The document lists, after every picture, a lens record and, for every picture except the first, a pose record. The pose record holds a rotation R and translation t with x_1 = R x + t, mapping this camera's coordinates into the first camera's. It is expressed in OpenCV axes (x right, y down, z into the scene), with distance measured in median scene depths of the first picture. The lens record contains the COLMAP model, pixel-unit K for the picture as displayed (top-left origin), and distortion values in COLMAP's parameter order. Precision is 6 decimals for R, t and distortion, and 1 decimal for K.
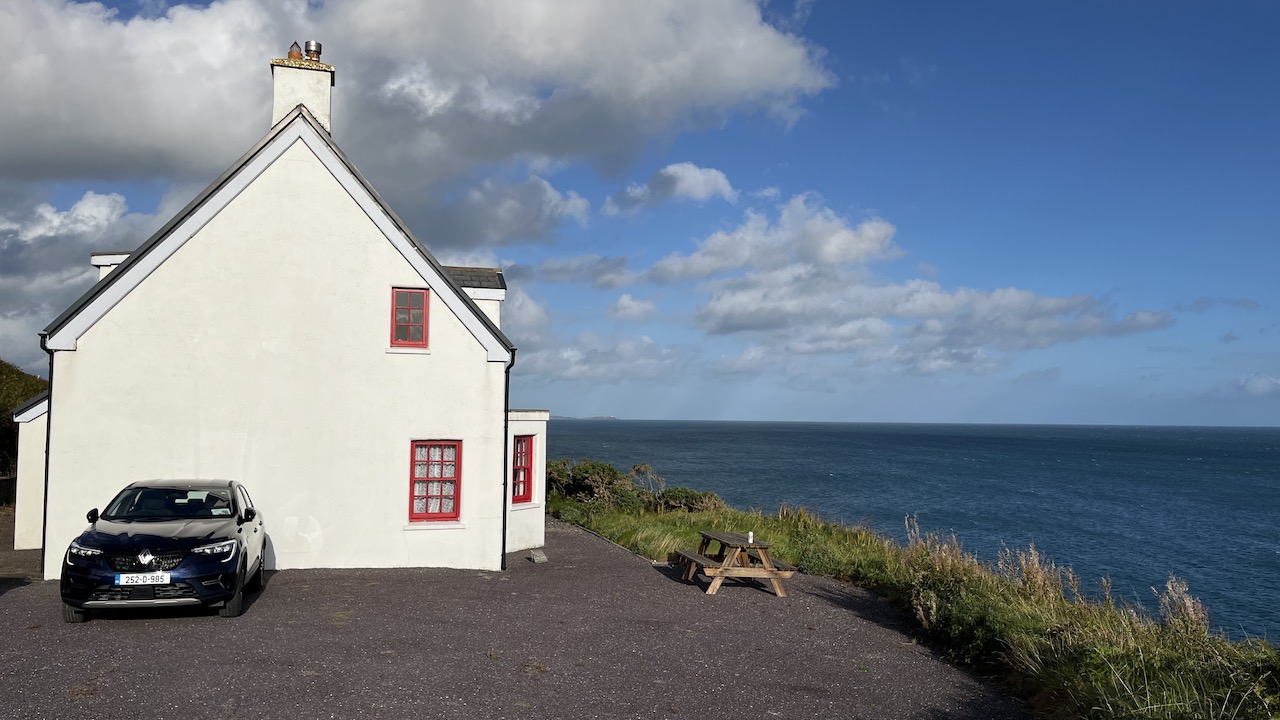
lens RADIAL K [[982.3, 0, 646.4], [0, 982.3, 364.1], [0, 0, 1]] dist [0.071444, 0.000586]
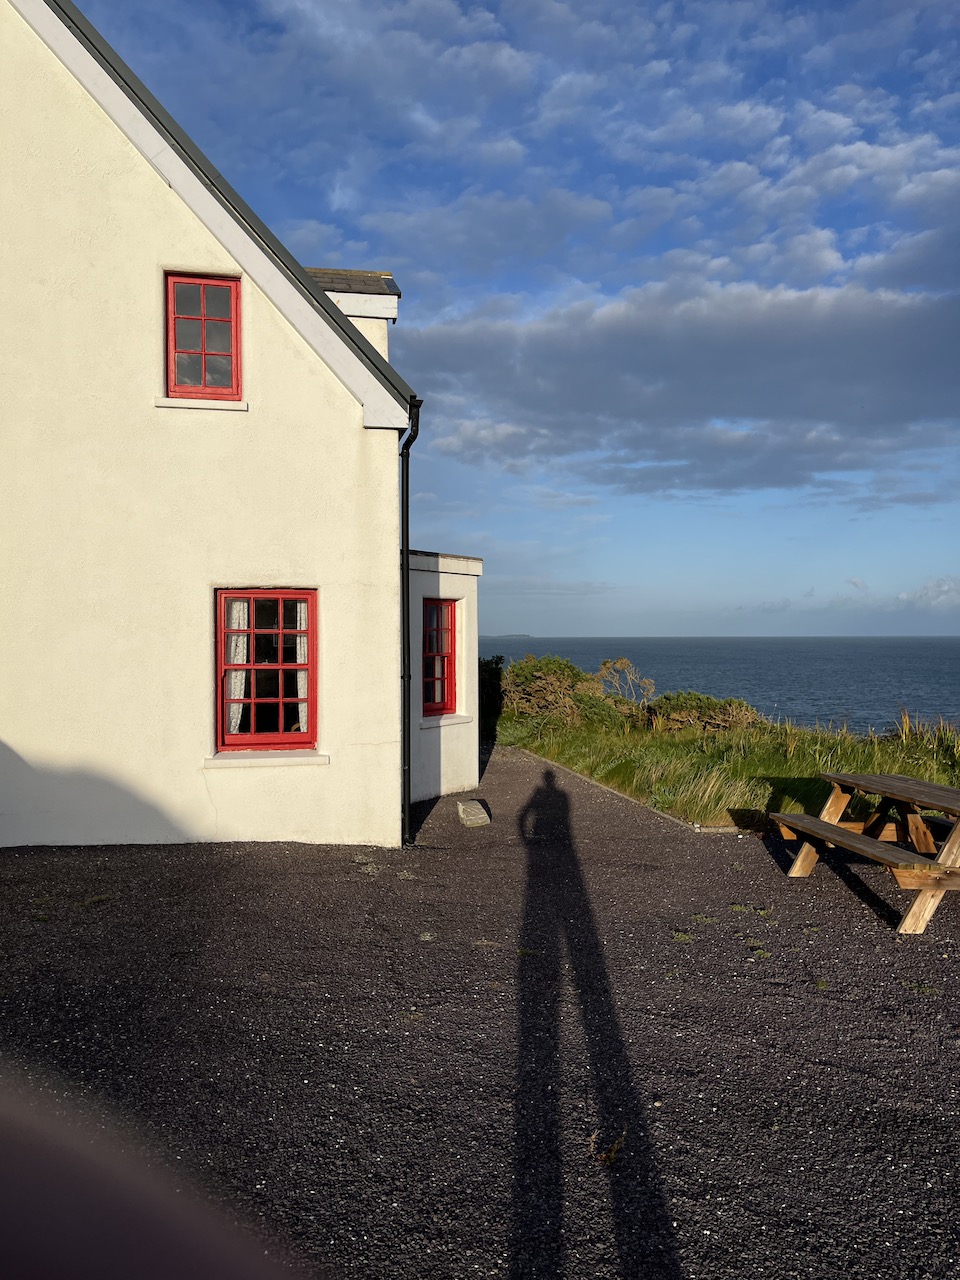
lens RADIAL K [[973.9, 0, 478.6], [0, 973.9, 637.7], [0, 0, 1]] dist [-0.011800, -0.002222]
pose [[0.996345, -0.013976, -0.084269, -0.064452], [0.018581, 0.998362, 0.054112, 0.075956], [0.083375, -0.055481, 0.994973, 0.514582]]
